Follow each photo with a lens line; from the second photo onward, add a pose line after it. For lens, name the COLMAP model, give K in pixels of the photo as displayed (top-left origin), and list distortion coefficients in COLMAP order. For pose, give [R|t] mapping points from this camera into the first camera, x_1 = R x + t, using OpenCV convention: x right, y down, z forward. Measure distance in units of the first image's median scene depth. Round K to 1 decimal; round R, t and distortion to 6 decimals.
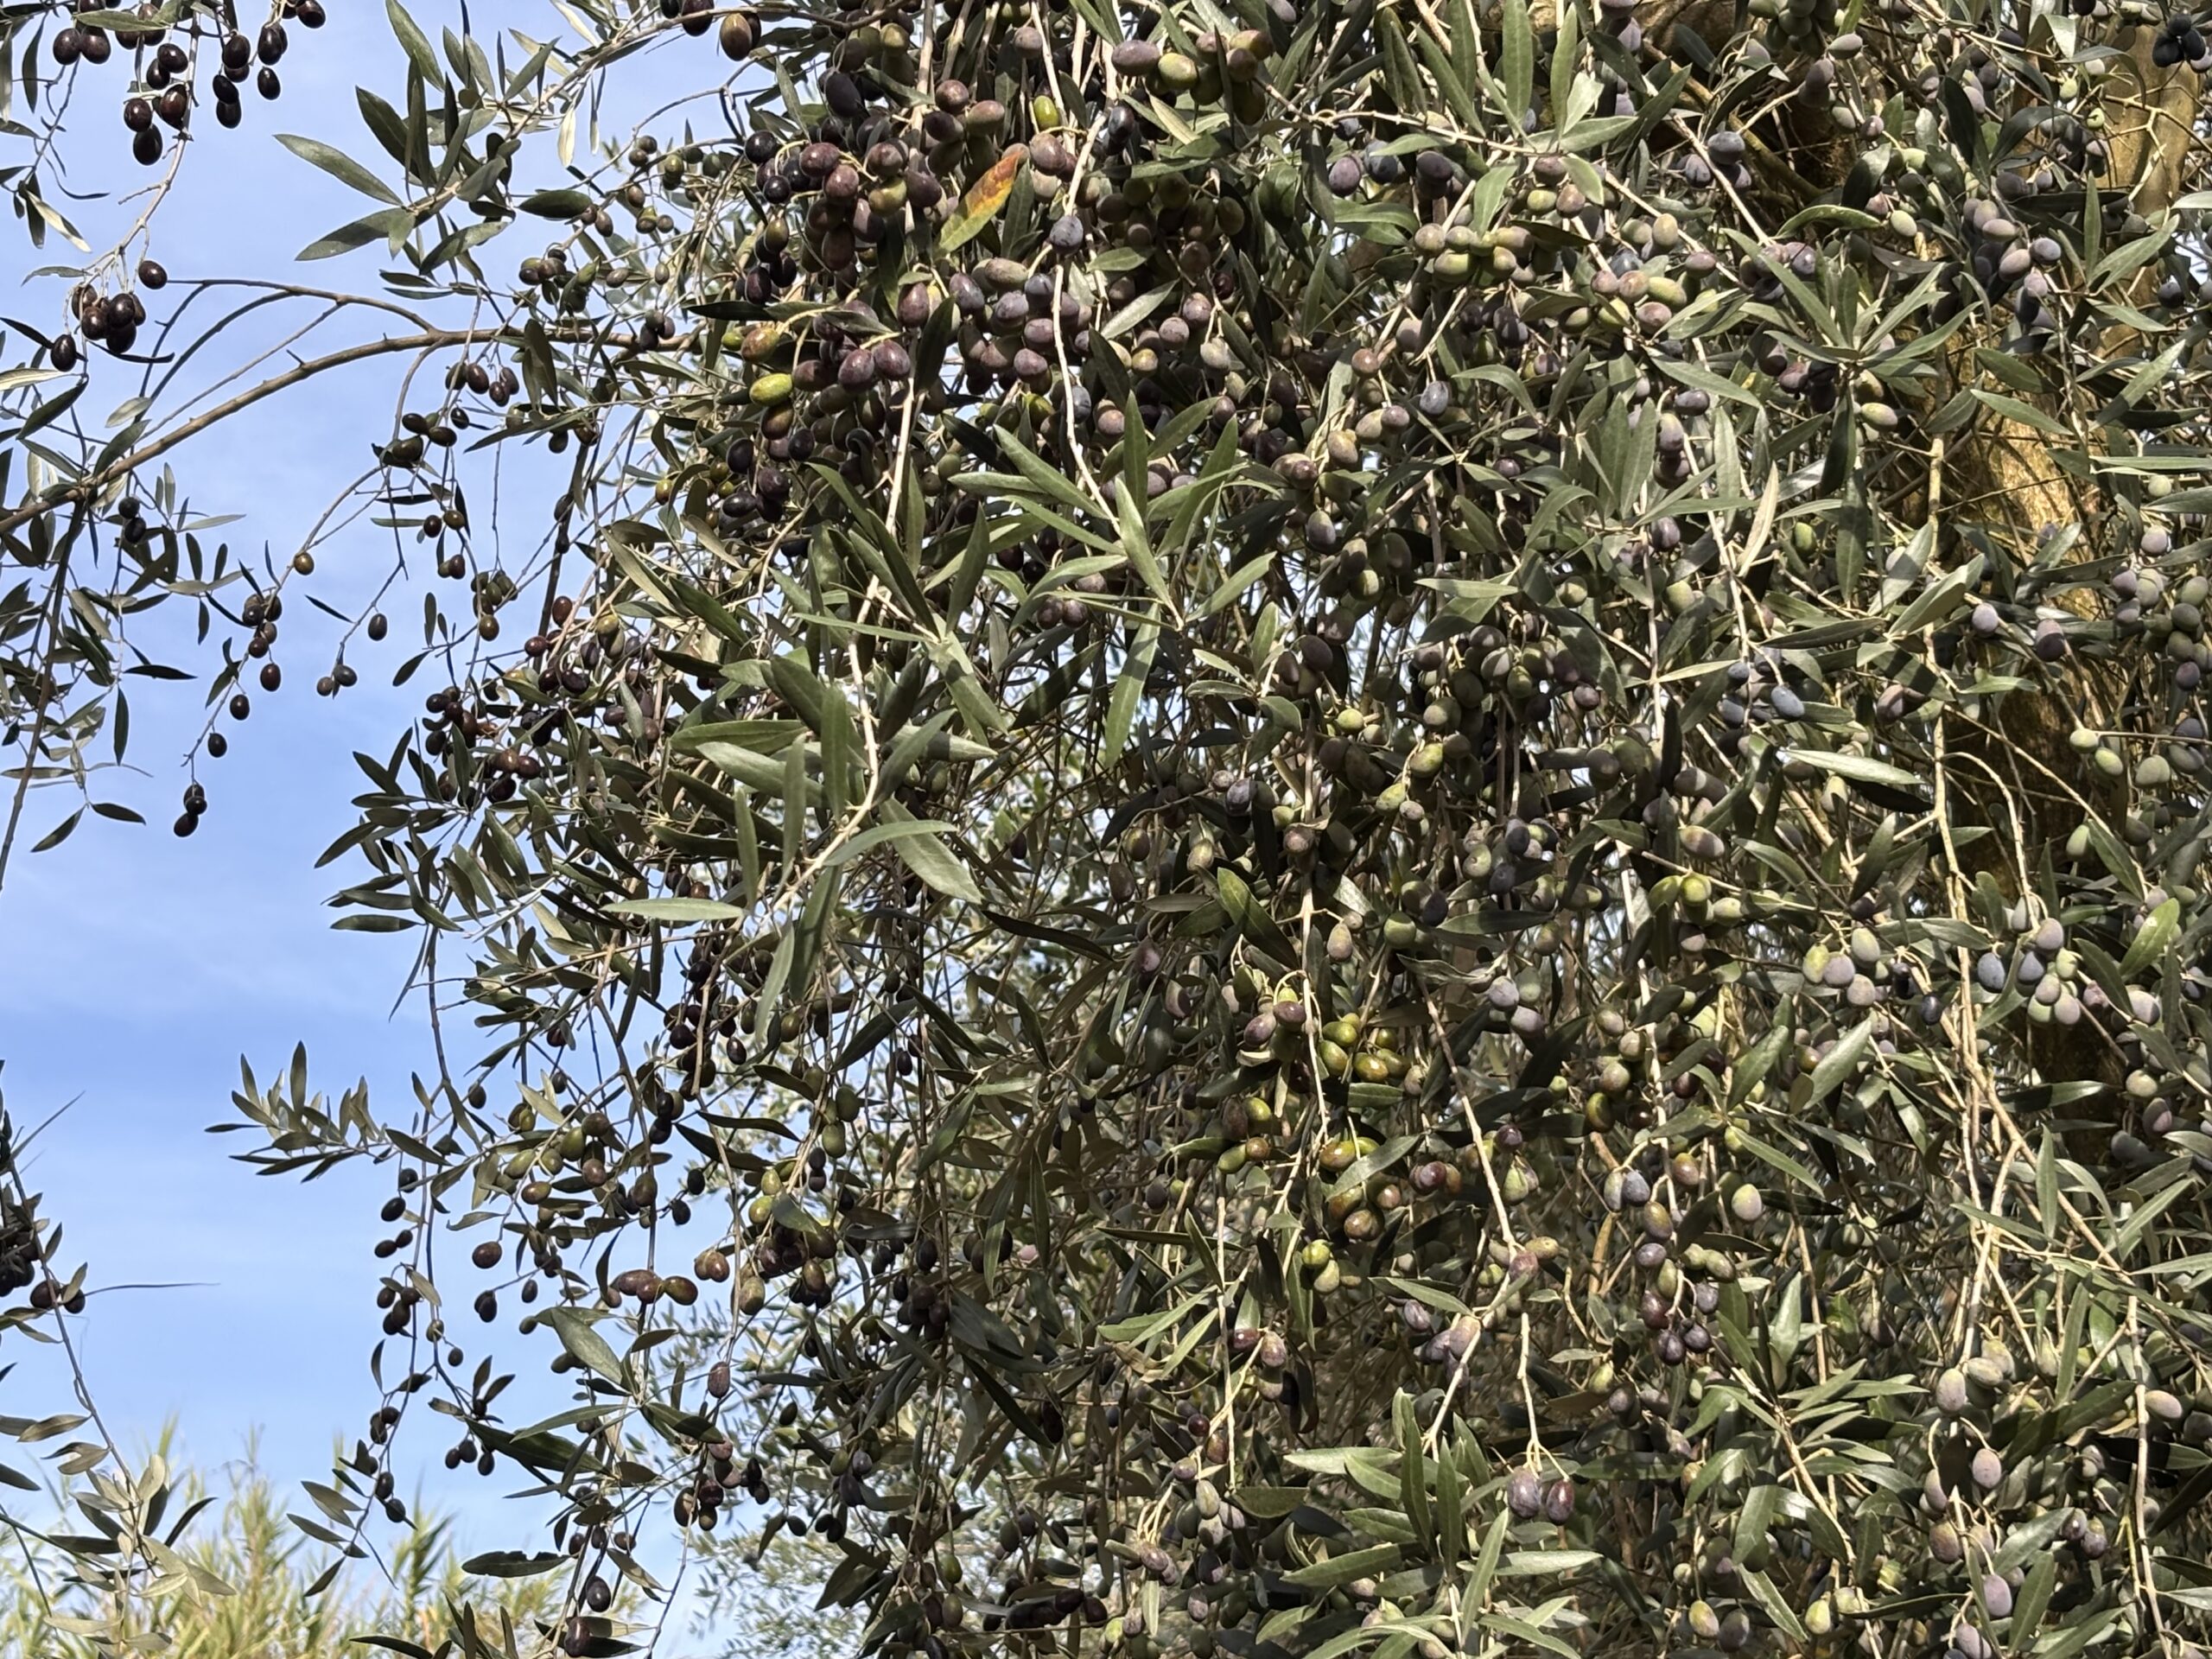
lens RADIAL K [[3905.7, 0, 1106.0], [0, 3905.7, 829.5], [0, 0, 1]] dist [0.029405, 0.077400]
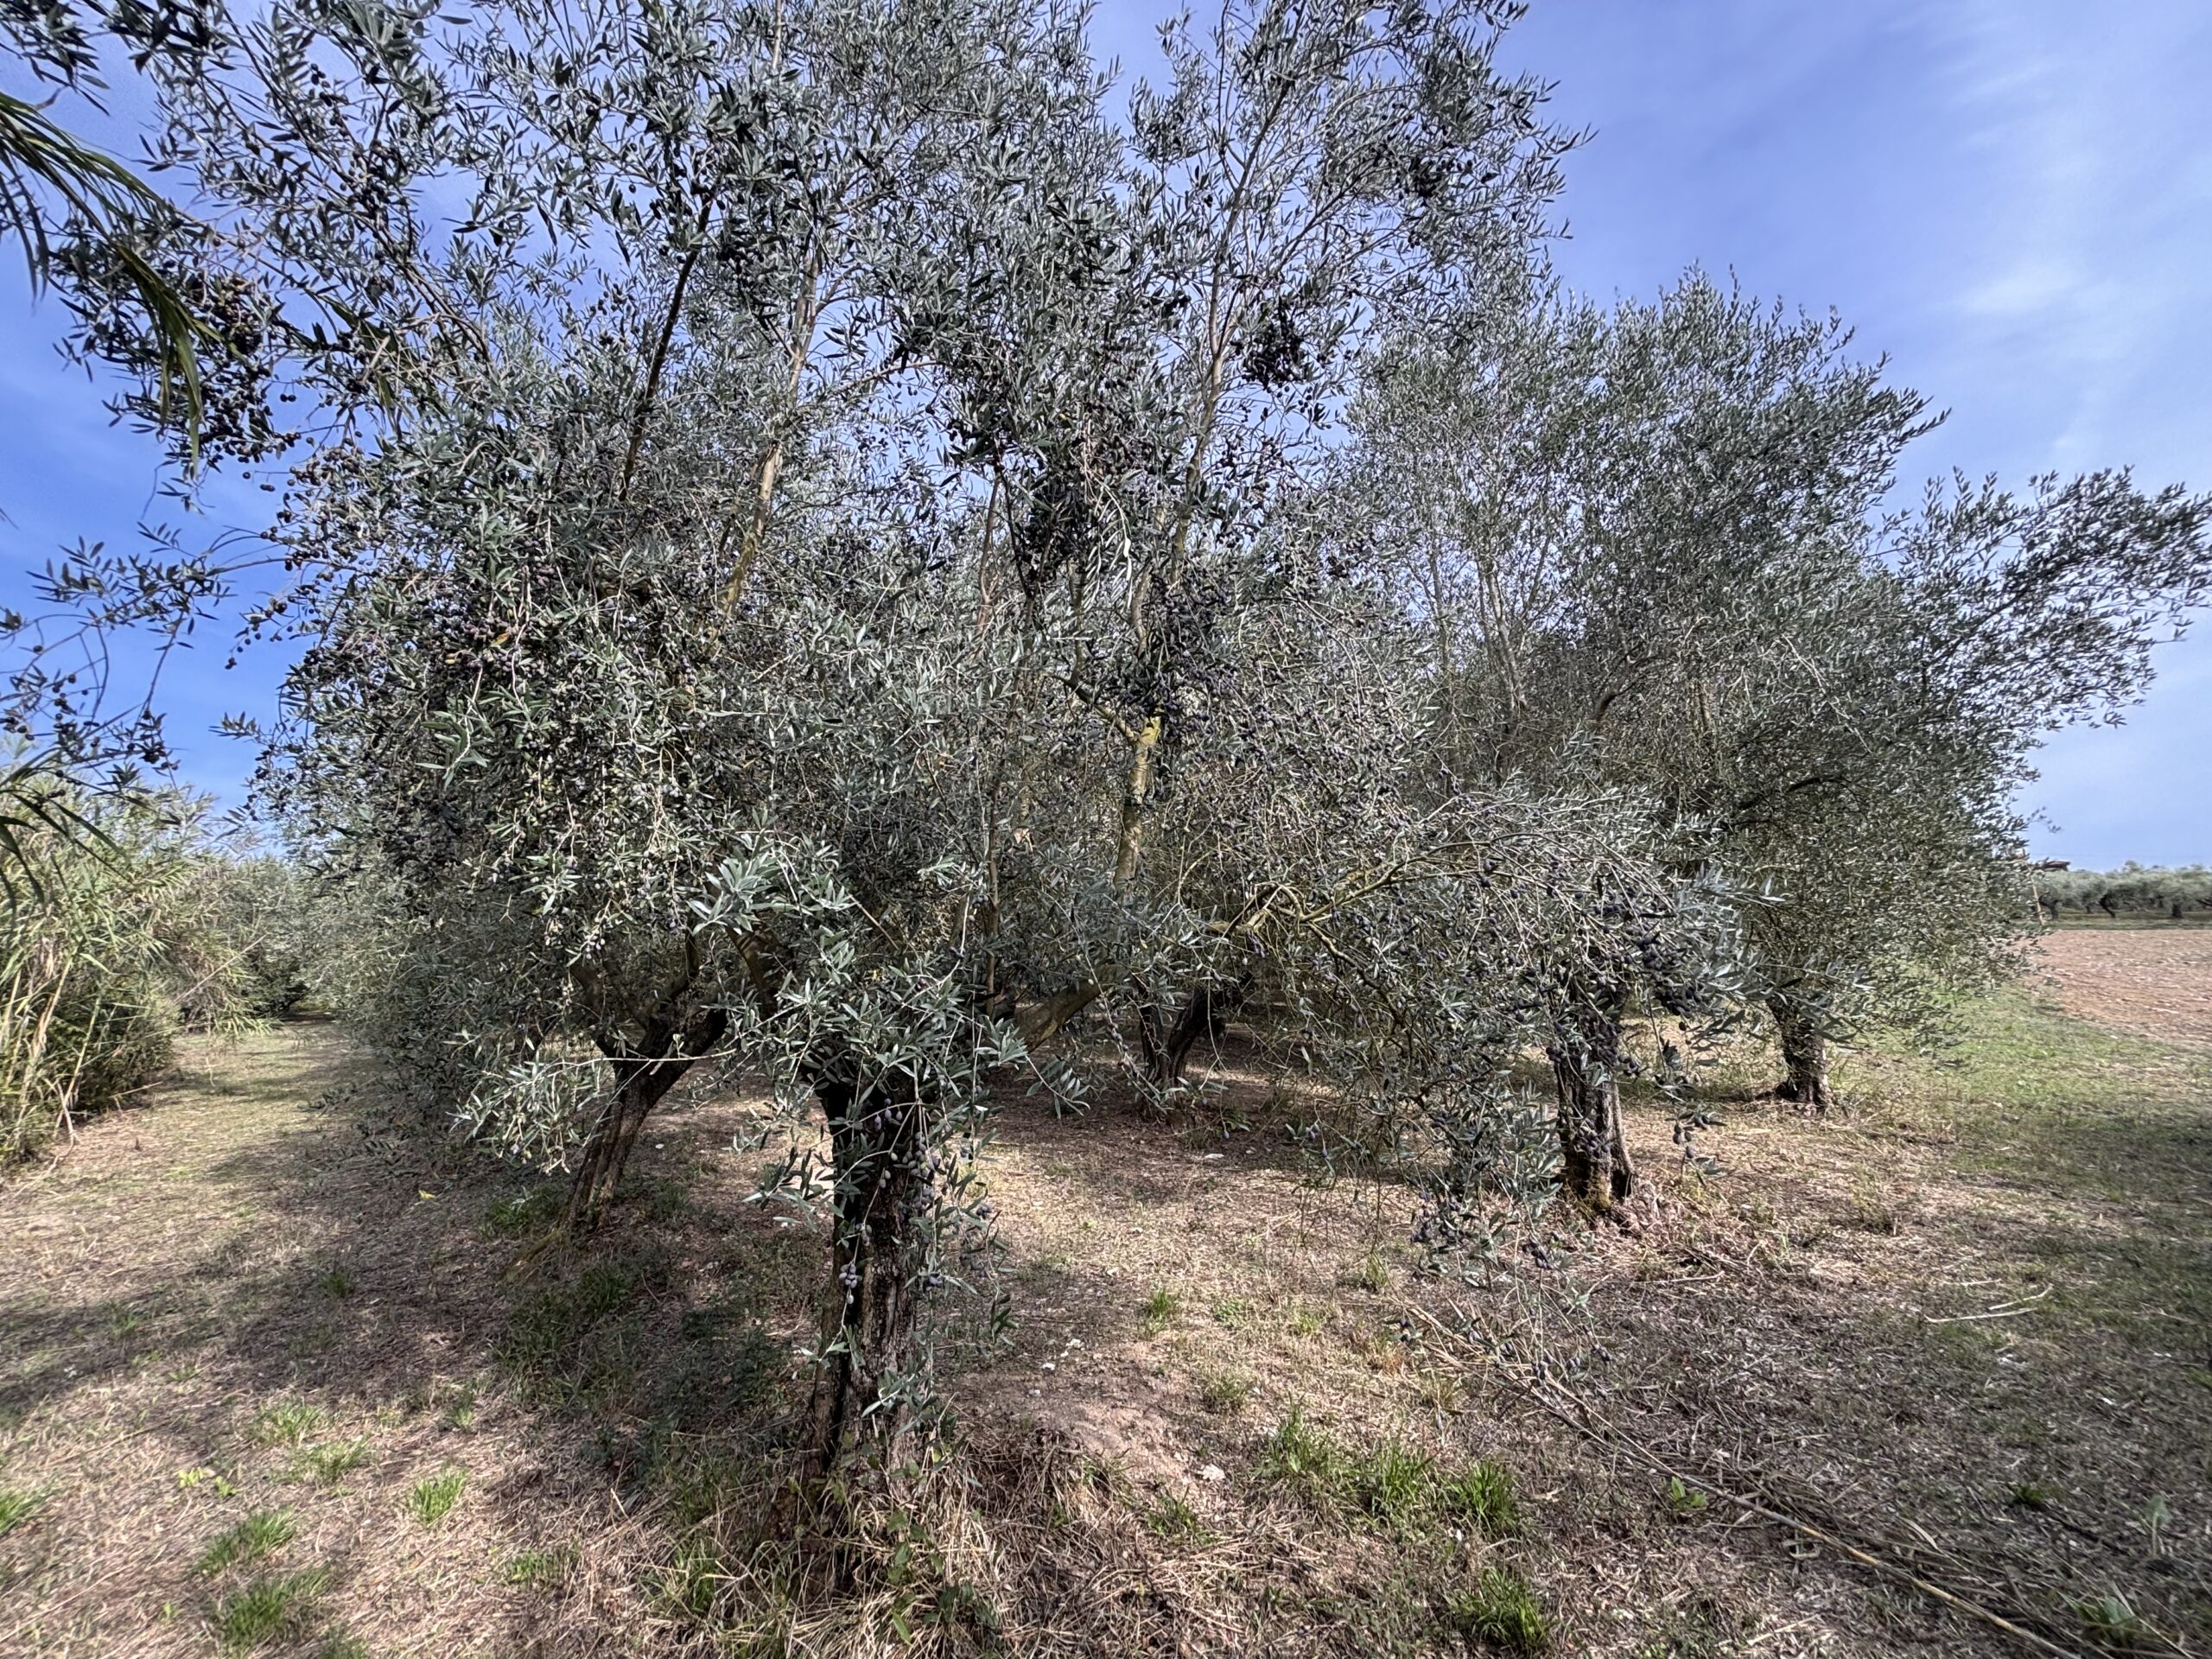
lens RADIAL K [[886.9, 0, 1076.9], [0, 886.9, 832.7], [0, 0, 1]] dist [0.002145, 0.000062]
pose [[0.773062, 0.113607, 0.624074, -0.143619], [-0.221831, 0.970129, 0.098188, -0.181240], [-0.594277, -0.214344, 0.775172, -0.518951]]
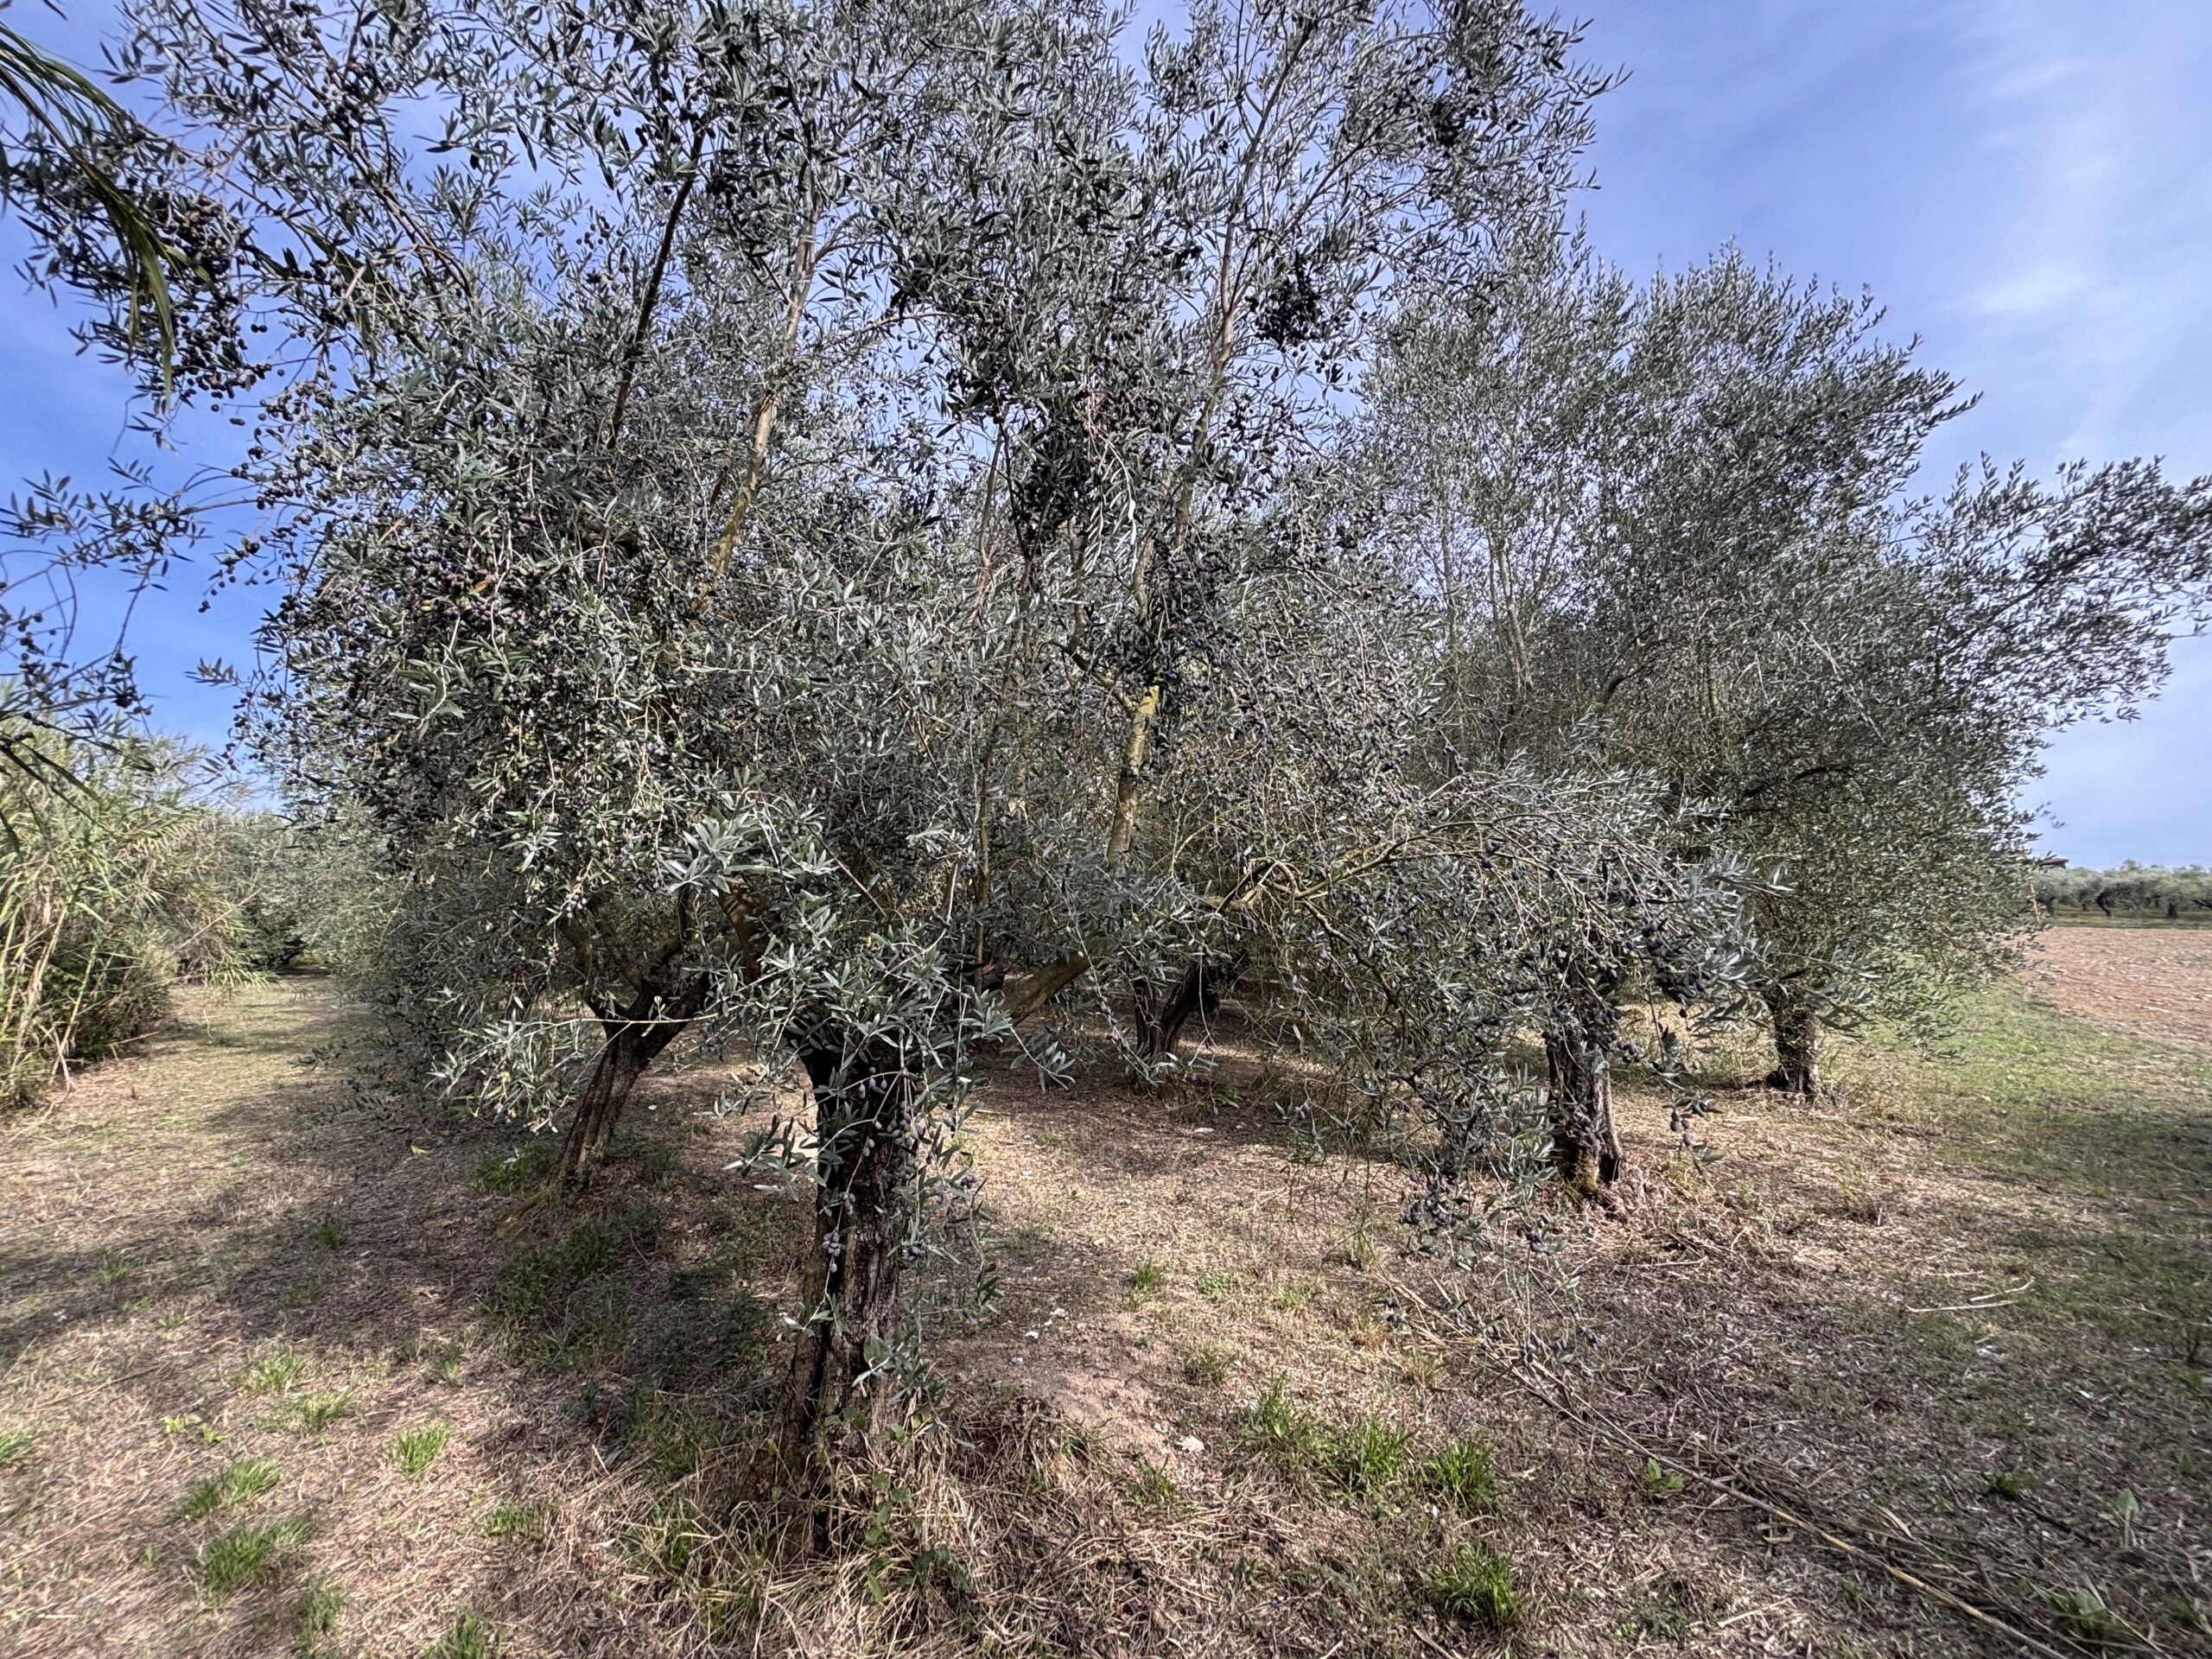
lens RADIAL K [[886.9, 0, 1076.9], [0, 886.9, 832.7], [0, 0, 1]] dist [0.002145, 0.000062]
pose [[0.770353, 0.113590, 0.627419, -0.116139], [-0.245092, 0.961157, 0.126915, -0.174420], [-0.588631, -0.251544, 0.768270, -0.503420]]
